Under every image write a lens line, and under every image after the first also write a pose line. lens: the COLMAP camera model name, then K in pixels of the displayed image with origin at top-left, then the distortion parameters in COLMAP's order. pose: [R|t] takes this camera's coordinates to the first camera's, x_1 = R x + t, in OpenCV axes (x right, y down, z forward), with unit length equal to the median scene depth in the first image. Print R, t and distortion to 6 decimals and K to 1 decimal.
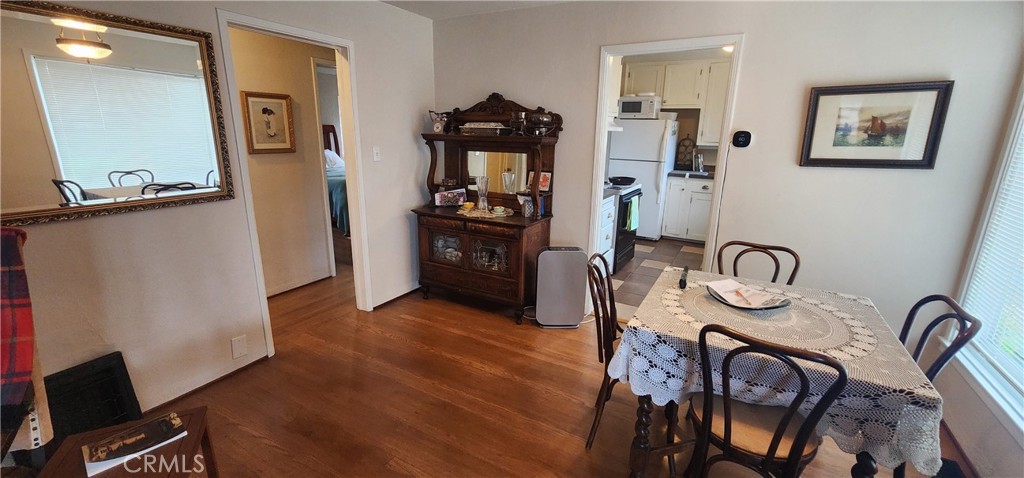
lens RADIAL K [[423.2, 0, 508.9], [0, 423.2, 239.3], [0, 0, 1]] dist [0.000031, 0.000599]
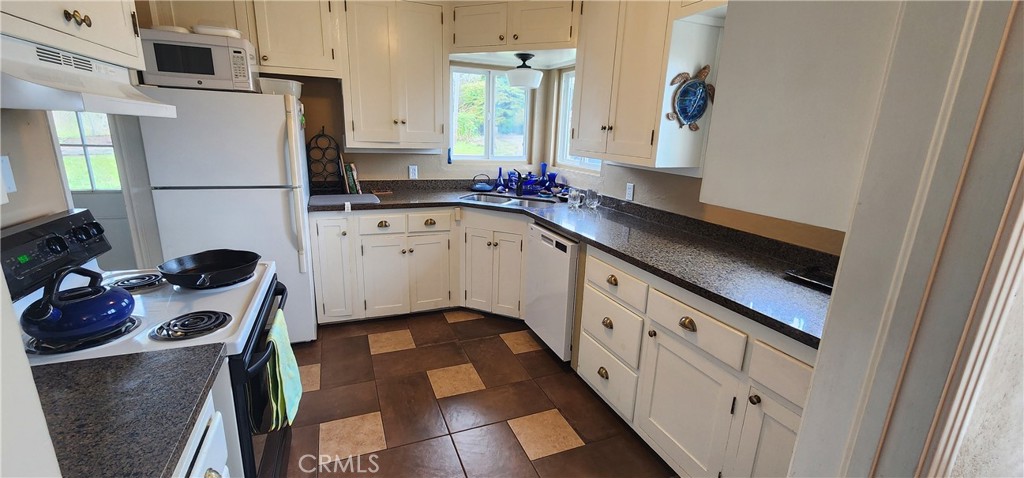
lens RADIAL K [[423.2, 0, 508.9], [0, 423.2, 239.3], [0, 0, 1]] dist [0.000031, 0.000599]
pose [[0.610715, -0.195045, 0.767453, 0.216991], [0.178126, 0.978189, 0.106856, -0.211272], [-0.771556, 0.071445, 0.632137, 0.833972]]
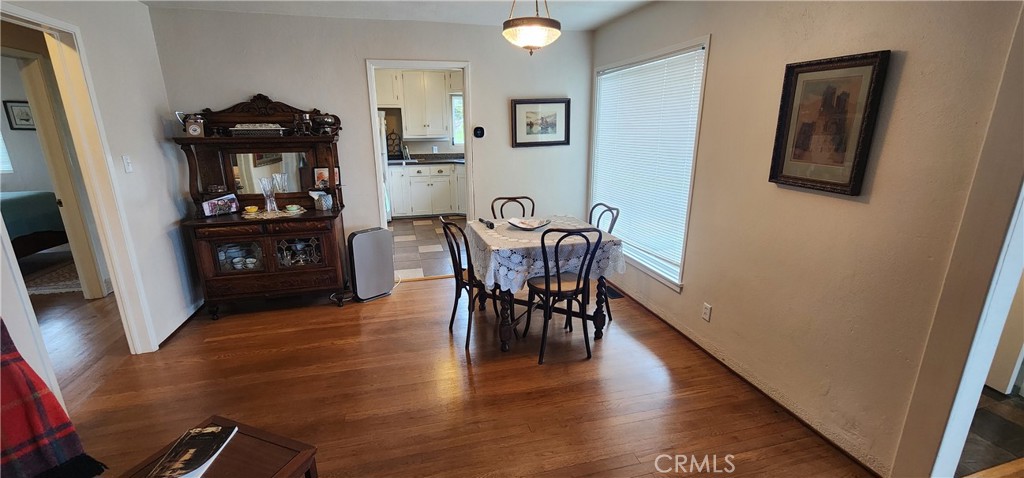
lens RADIAL K [[419.4, 0, 507.5], [0, 419.4, 238.7], [0, 0, 1]] dist [0.001021, 0.000185]
pose [[0.709600, -0.203562, 0.674559, -0.351530], [0.194318, 0.976769, 0.090348, 0.012828], [-0.677280, 0.066968, 0.732671, -0.100329]]
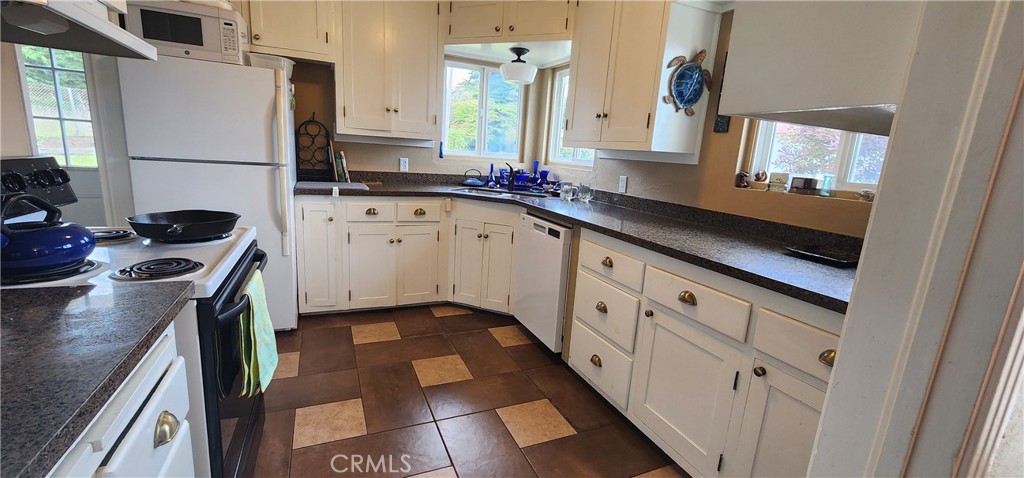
lens RADIAL K [[419.4, 0, 507.5], [0, 419.4, 238.7], [0, 0, 1]] dist [0.001021, 0.000185]
pose [[0.592793, -0.144672, 0.792254, 0.220062], [0.153000, 0.986048, 0.065580, -0.154399], [-0.790688, 0.082340, 0.606657, 0.859547]]
